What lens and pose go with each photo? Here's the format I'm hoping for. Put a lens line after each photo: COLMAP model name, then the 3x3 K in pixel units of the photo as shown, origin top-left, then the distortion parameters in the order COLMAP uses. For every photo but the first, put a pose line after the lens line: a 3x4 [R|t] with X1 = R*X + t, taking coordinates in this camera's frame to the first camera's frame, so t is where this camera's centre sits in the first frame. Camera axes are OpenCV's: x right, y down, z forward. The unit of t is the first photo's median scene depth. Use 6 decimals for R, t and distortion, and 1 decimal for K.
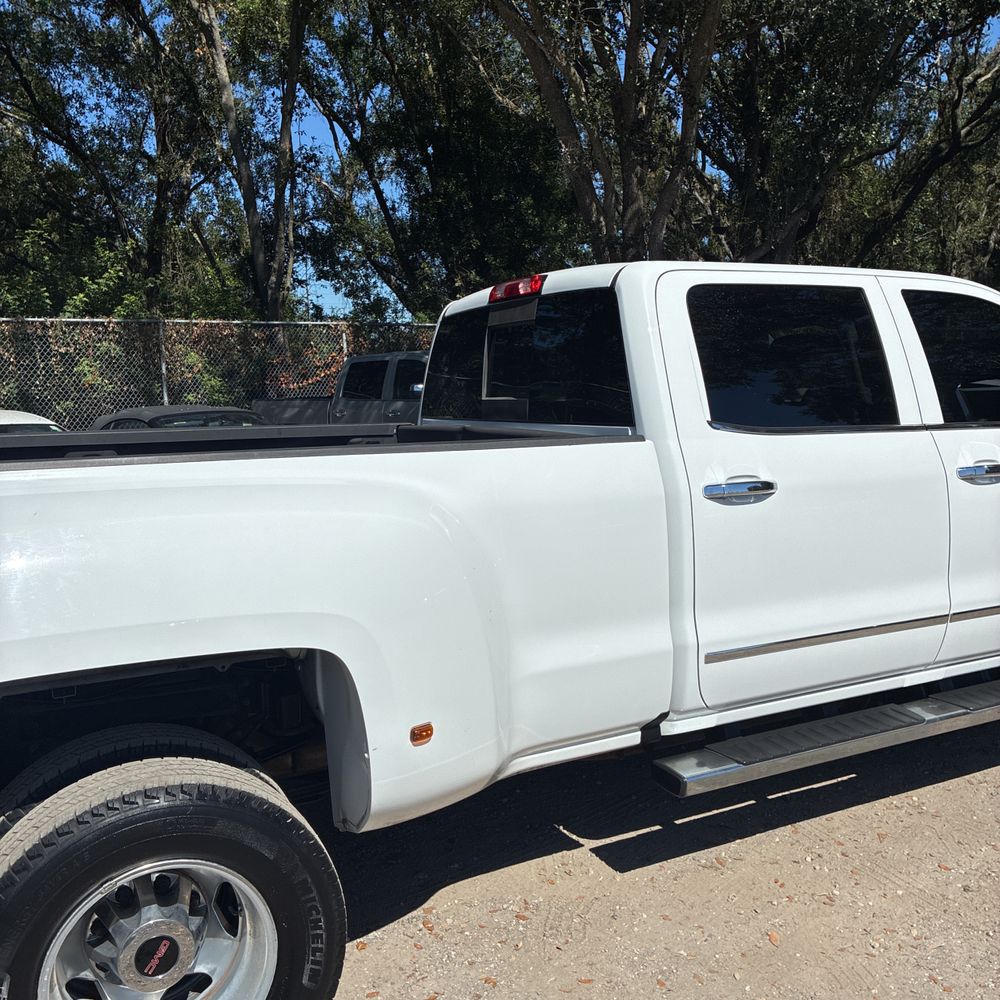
lens RADIAL K [[1012.1, 0, 500.0], [0, 1012.1, 500.0], [0, 0, 1]] dist [0.023094, 0.001444]
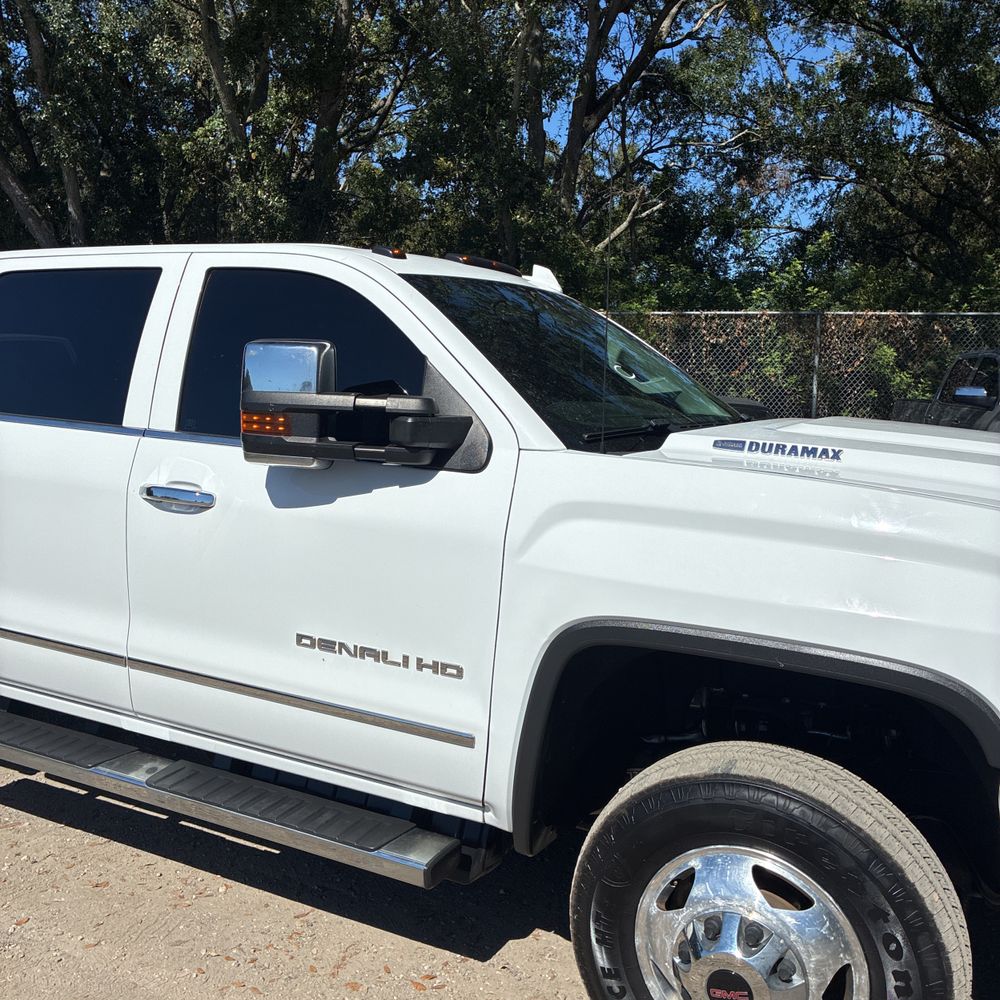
lens RADIAL K [[1015.3, 0, 495.2], [0, 1015.3, 497.8], [0, 0, 1]] dist [0.023238, -0.001743]
pose [[0.574552, 0.141590, -0.806128, 1.252950], [-0.138827, 0.987510, 0.074503, -0.119374], [0.806608, 0.069107, 0.587033, 0.732353]]
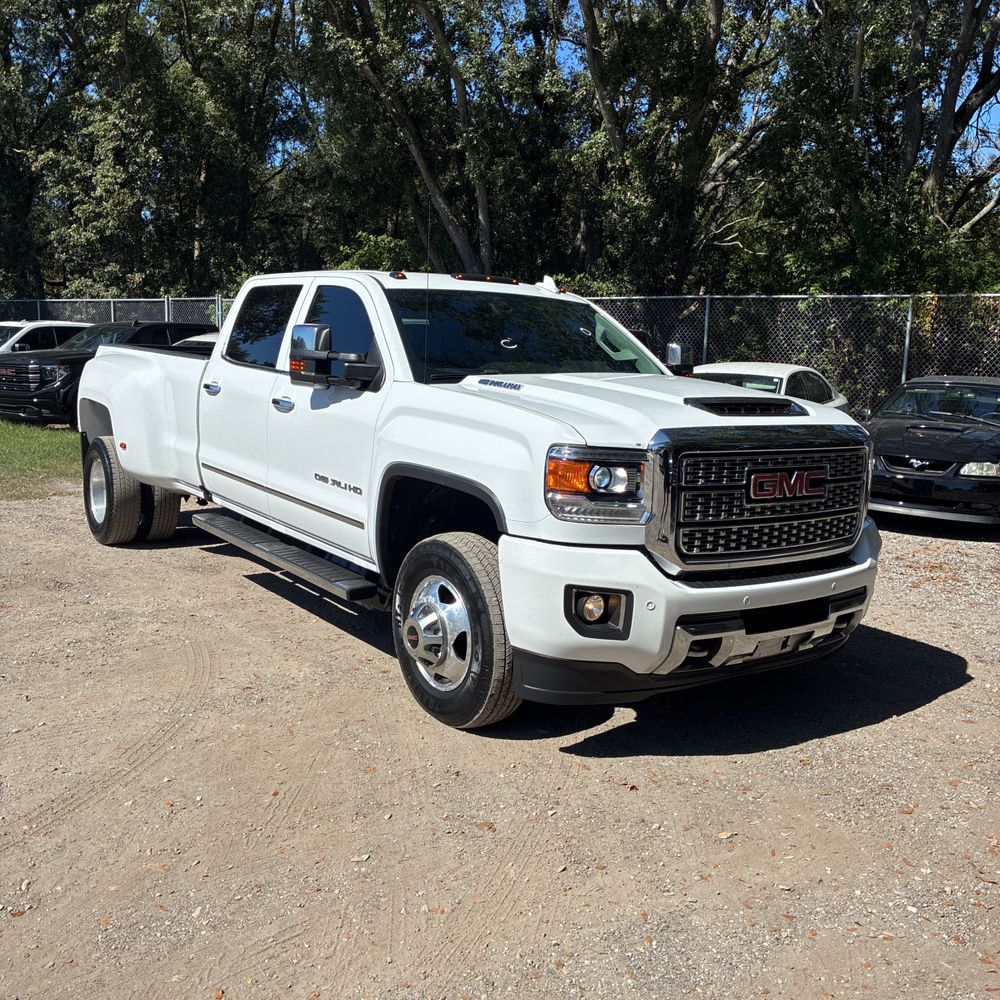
lens RADIAL K [[1012.1, 0, 500.0], [0, 1012.1, 500.0], [0, 0, 1]] dist [0.023094, 0.001444]
pose [[0.156557, 0.188143, -0.969584, 2.049275], [-0.160776, 0.973450, 0.162933, -0.189332], [0.974495, 0.130377, 0.182649, 1.055328]]
